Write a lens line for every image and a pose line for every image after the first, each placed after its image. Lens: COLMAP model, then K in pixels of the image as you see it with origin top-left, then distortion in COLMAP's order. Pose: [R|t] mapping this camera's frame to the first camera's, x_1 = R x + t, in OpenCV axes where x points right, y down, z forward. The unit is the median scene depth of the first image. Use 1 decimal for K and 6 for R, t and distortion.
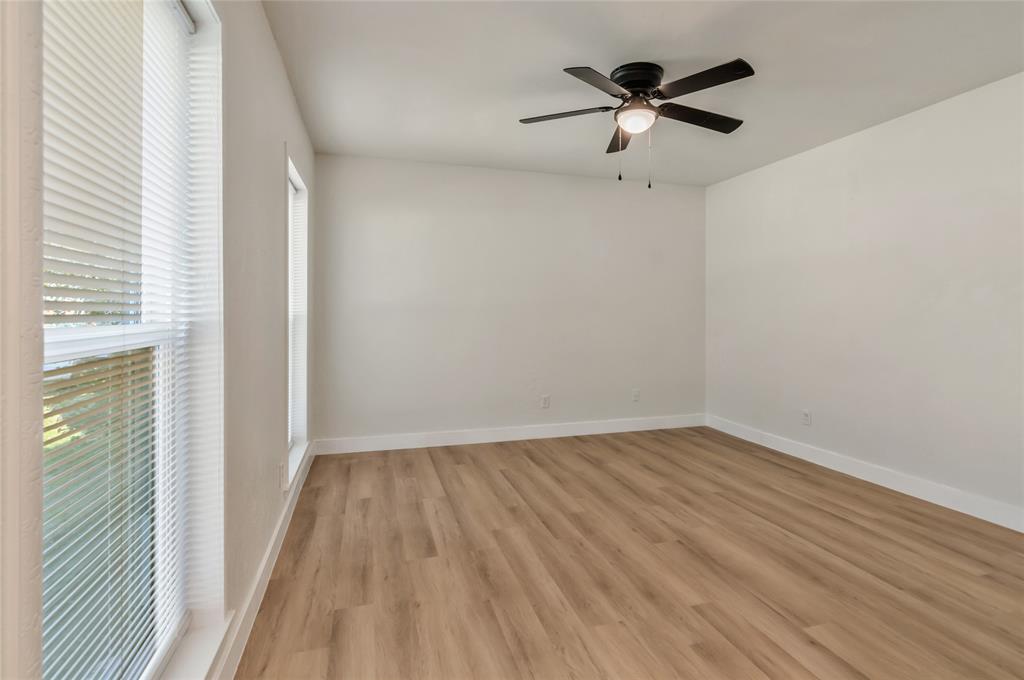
lens RADIAL K [[526.0, 0, 529.8], [0, 526.0, 305.7], [0, 0, 1]] dist [0.000499, -0.000062]
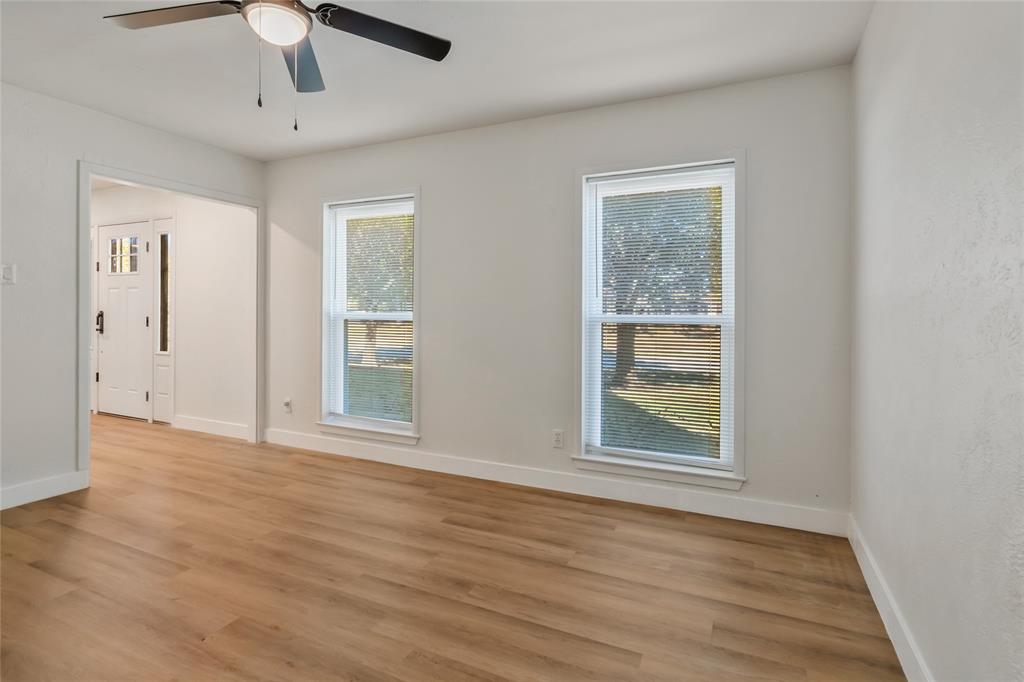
lens RADIAL K [[507.3, 0, 520.6], [0, 507.3, 318.9], [0, 0, 1]] dist [-0.000217, -0.000225]
pose [[-0.671456, 0.011099, -0.740961, 0.491290], [0.000377, 0.999893, 0.014636, 0.013933], [0.741044, 0.009548, -0.671388, 1.751950]]
